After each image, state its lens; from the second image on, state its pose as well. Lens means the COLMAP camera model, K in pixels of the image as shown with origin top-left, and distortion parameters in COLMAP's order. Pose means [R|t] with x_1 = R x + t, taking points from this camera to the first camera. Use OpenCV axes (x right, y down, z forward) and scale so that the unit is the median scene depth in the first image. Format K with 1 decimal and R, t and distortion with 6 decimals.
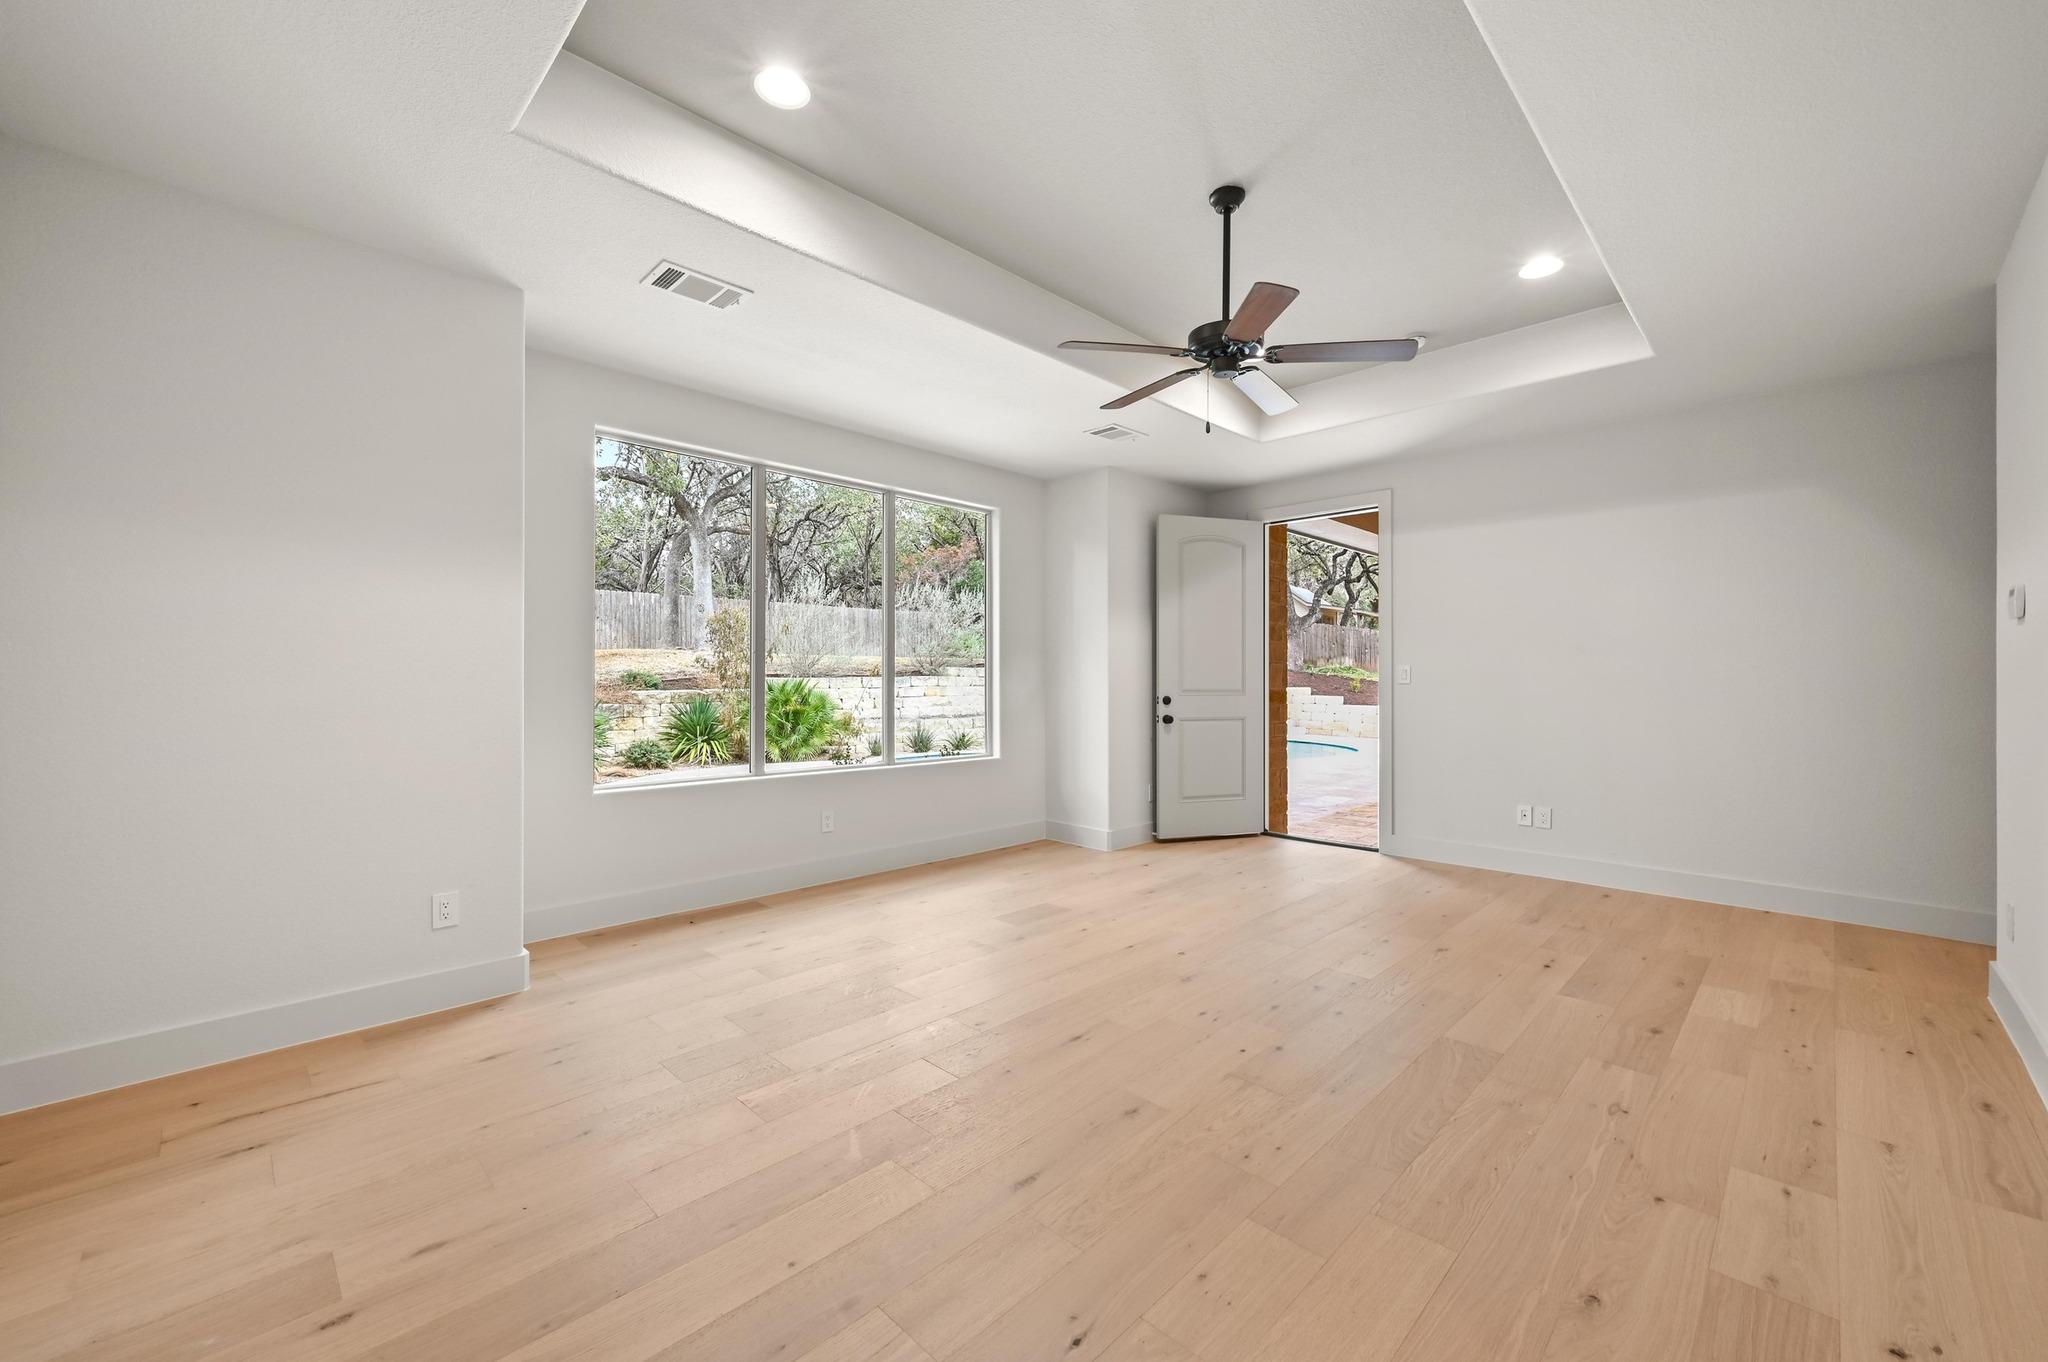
lens RADIAL K [[803.2, 0, 1016.2], [0, 803.2, 682.2], [0, 0, 1]] dist [0.002647, 0.000010]
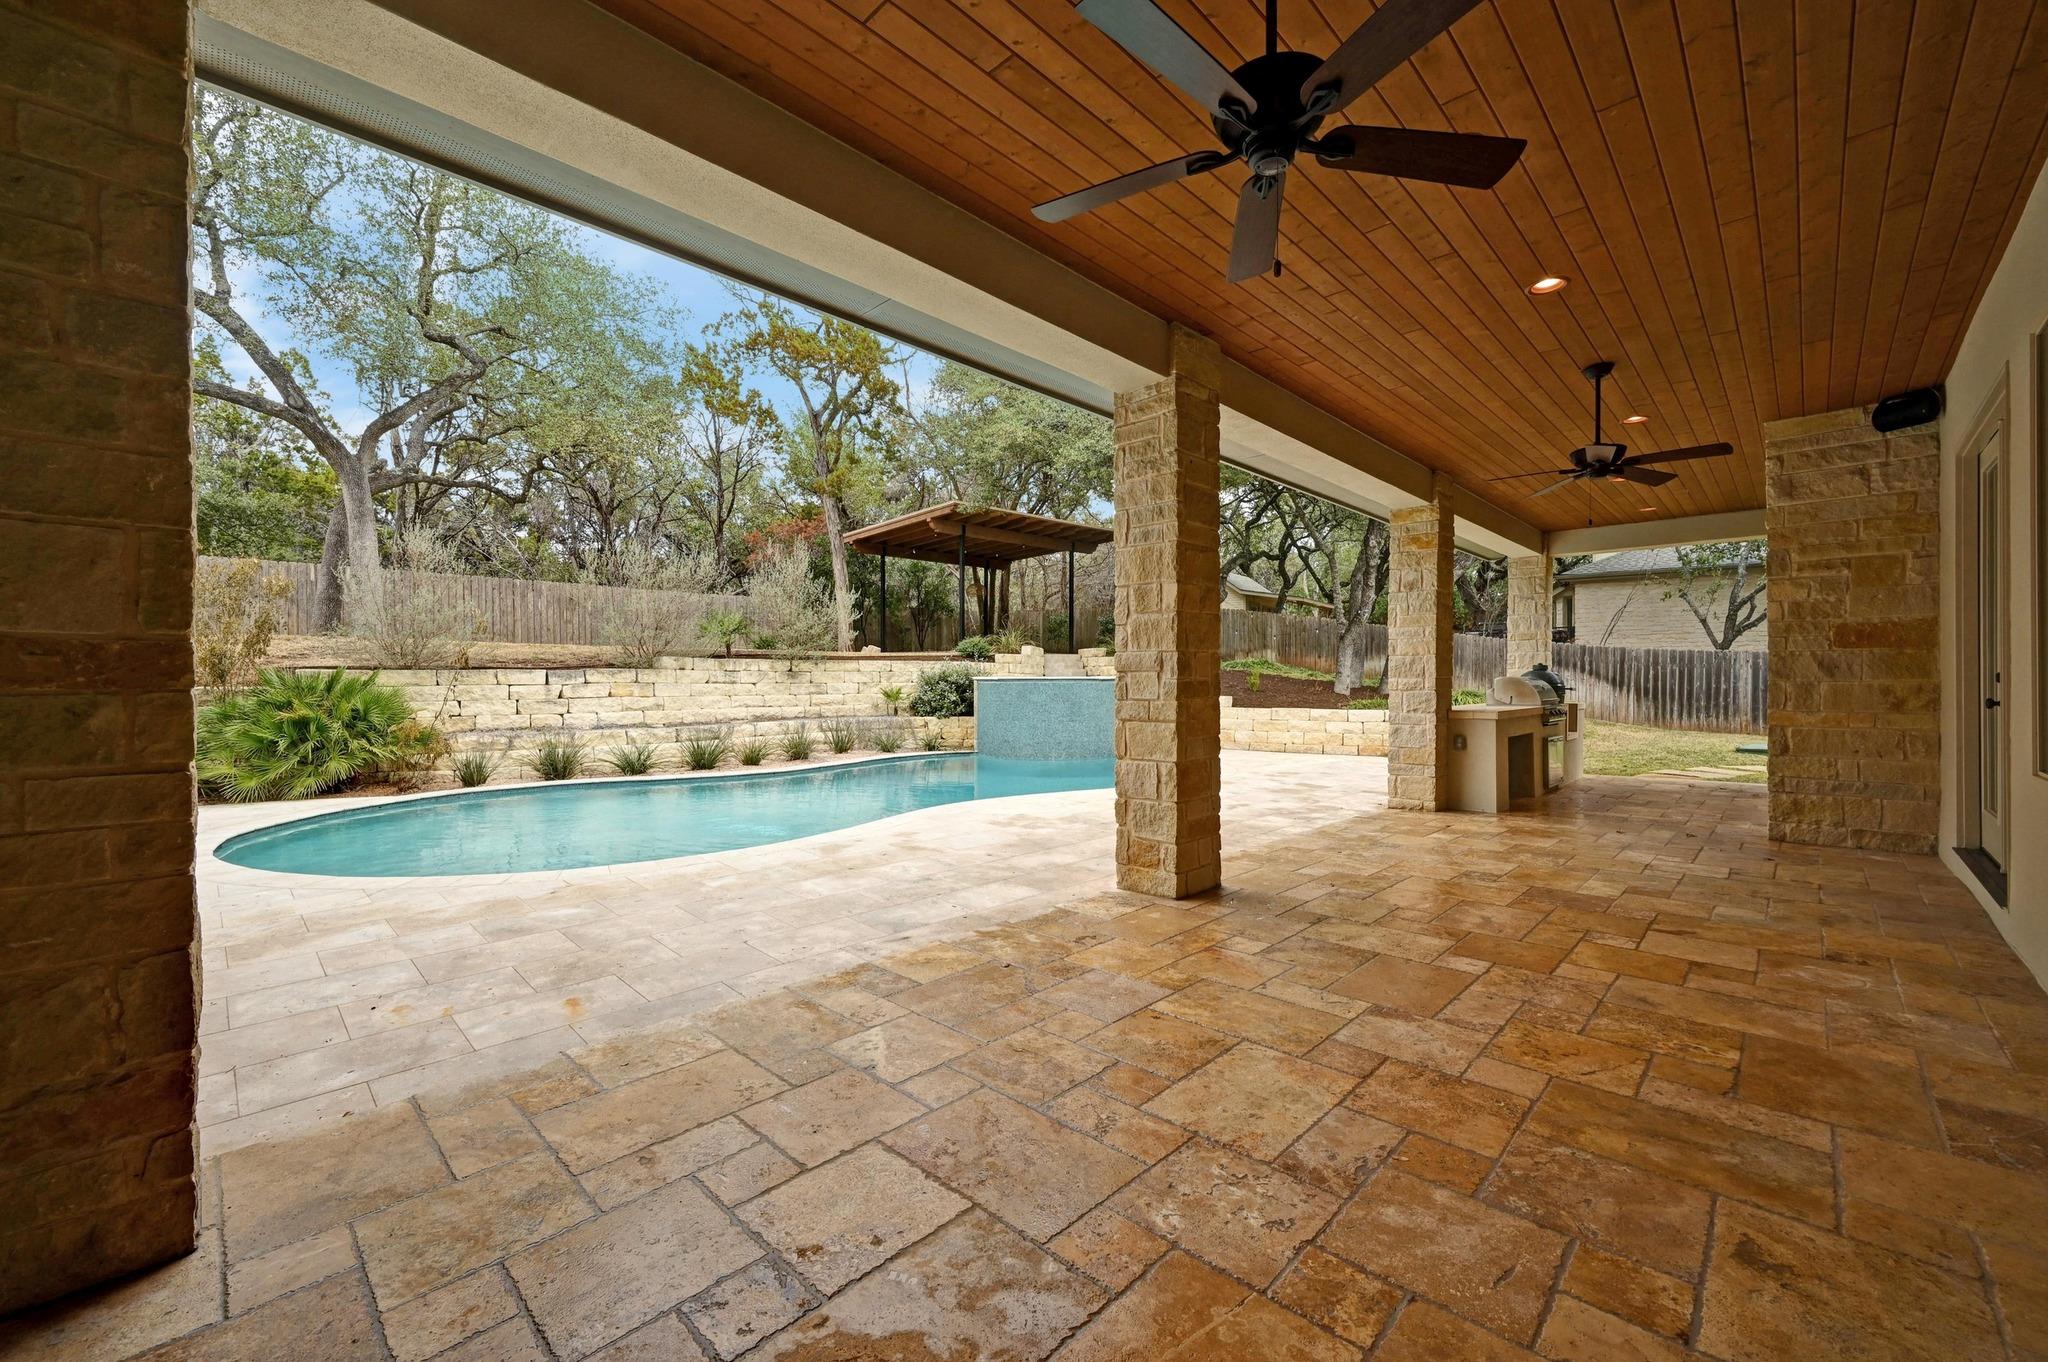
lens RADIAL K [[803.2, 0, 1016.2], [0, 803.2, 682.2], [0, 0, 1]] dist [0.002647, 0.000010]
pose [[0.999955, -0.001714, 0.009292, 0.259018], [0.001756, 0.999988, -0.004578, 0.009312], [-0.009284, 0.004594, 0.999946, 0.327208]]
